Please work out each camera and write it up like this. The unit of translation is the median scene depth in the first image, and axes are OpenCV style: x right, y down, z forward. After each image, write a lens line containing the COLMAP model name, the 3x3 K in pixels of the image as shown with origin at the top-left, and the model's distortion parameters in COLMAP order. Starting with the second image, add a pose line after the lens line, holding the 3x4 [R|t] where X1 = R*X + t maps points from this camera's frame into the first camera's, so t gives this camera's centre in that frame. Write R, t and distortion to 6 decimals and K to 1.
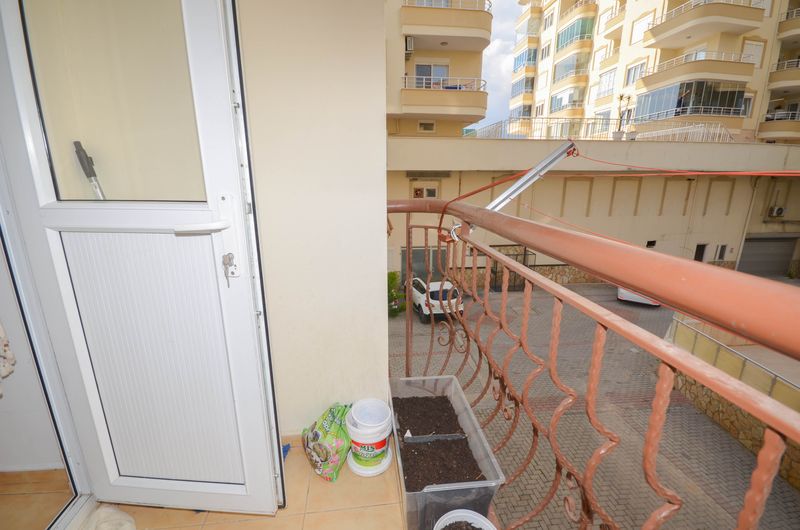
lens RADIAL K [[348.4, 0, 401.7], [0, 348.4, 267.6], [0, 0, 1]] dist [0.011058, -0.012798]
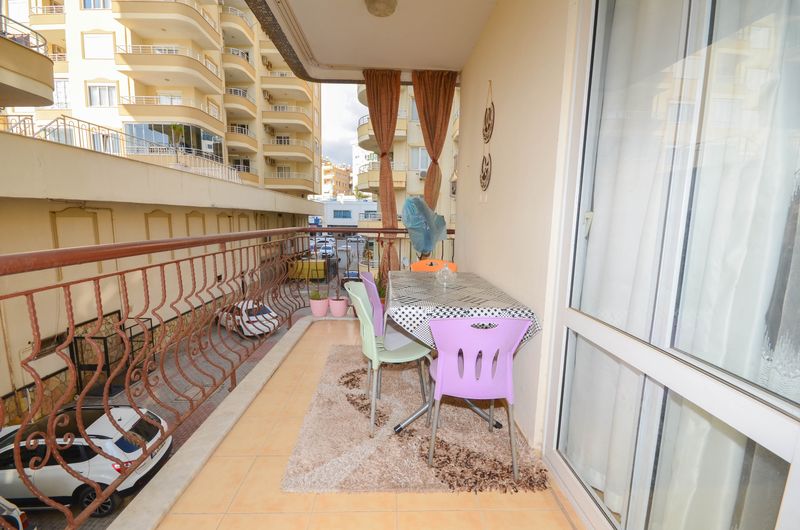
lens RADIAL K [[348.4, 0, 401.7], [0, 348.4, 267.6], [0, 0, 1]] dist [0.011058, -0.012798]
pose [[0.077501, -0.131691, 0.988257, -0.199008], [0.228066, 0.967296, 0.111012, -0.078016], [-0.970556, 0.216784, 0.105001, 0.315750]]
